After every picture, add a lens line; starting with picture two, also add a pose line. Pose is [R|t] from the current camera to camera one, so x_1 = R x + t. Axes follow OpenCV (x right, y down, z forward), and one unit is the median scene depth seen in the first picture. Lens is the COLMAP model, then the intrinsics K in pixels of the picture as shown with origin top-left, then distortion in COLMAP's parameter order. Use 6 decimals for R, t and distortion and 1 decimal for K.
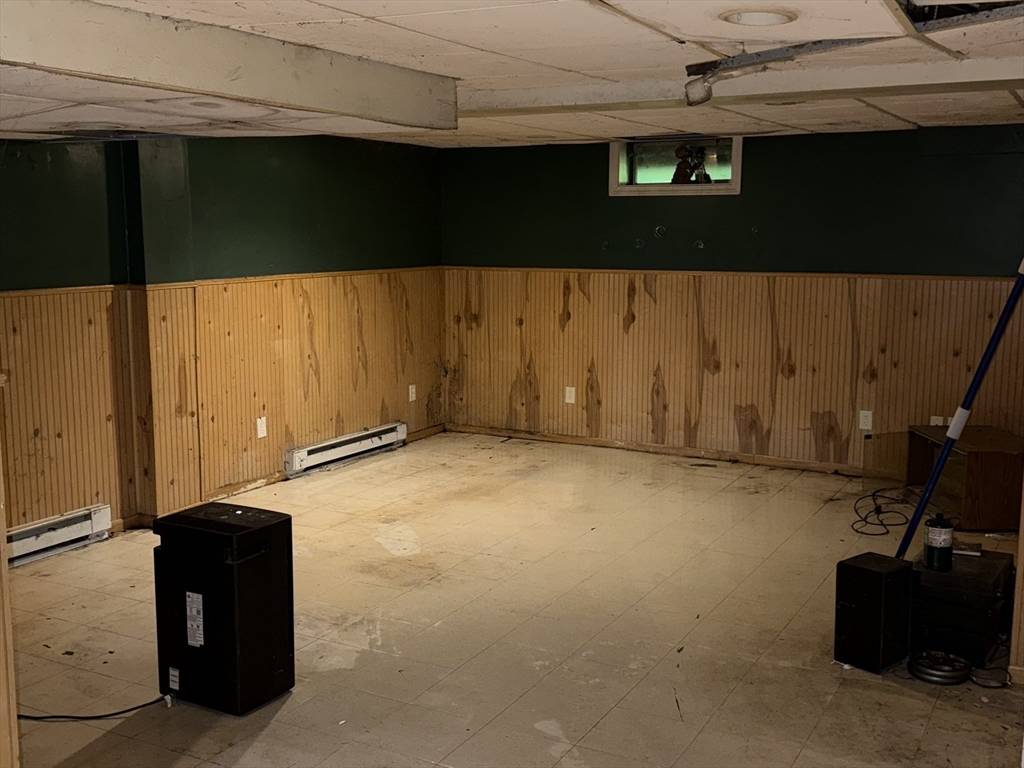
lens RADIAL K [[1110.0, 0, 512.5], [0, 1110.0, 387.6], [0, 0, 1]] dist [0.157414, 0.000000]
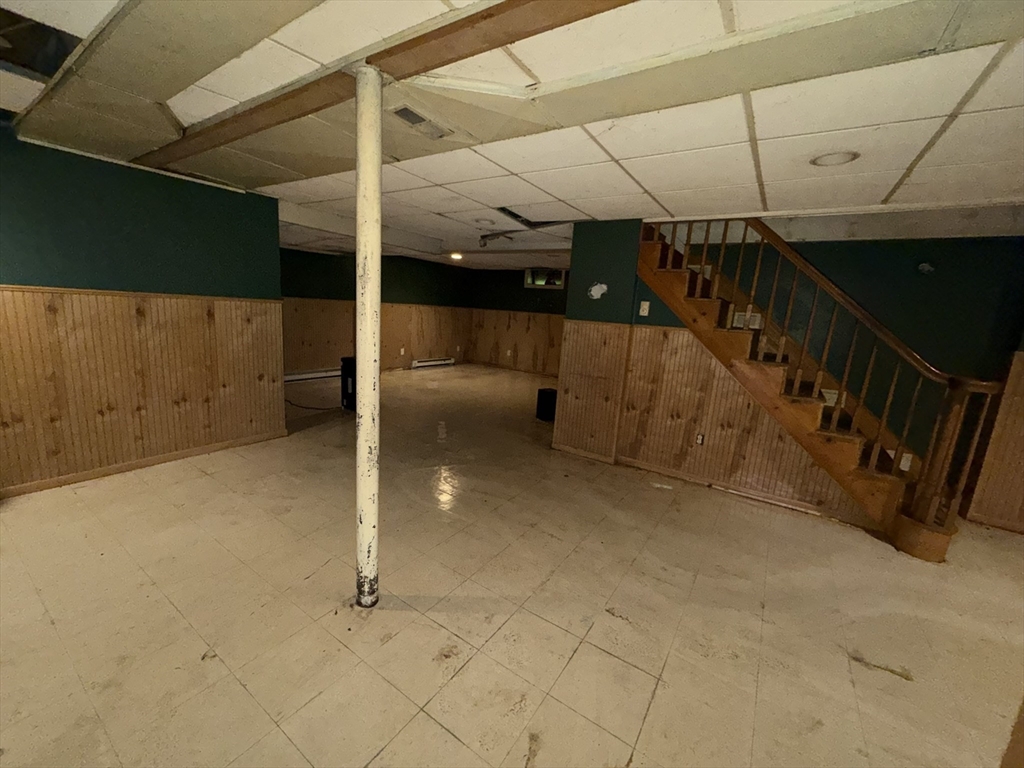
lens RADIAL K [[409.7, 0, 509.7], [0, 409.7, 381.5], [0, 0, 1]] dist [-0.000287, 0.000008]
pose [[0.994160, 0.081781, -0.070411, 0.145867], [-0.079669, 0.996298, 0.032310, 0.050553], [0.072792, -0.026512, 0.996995, -0.122596]]
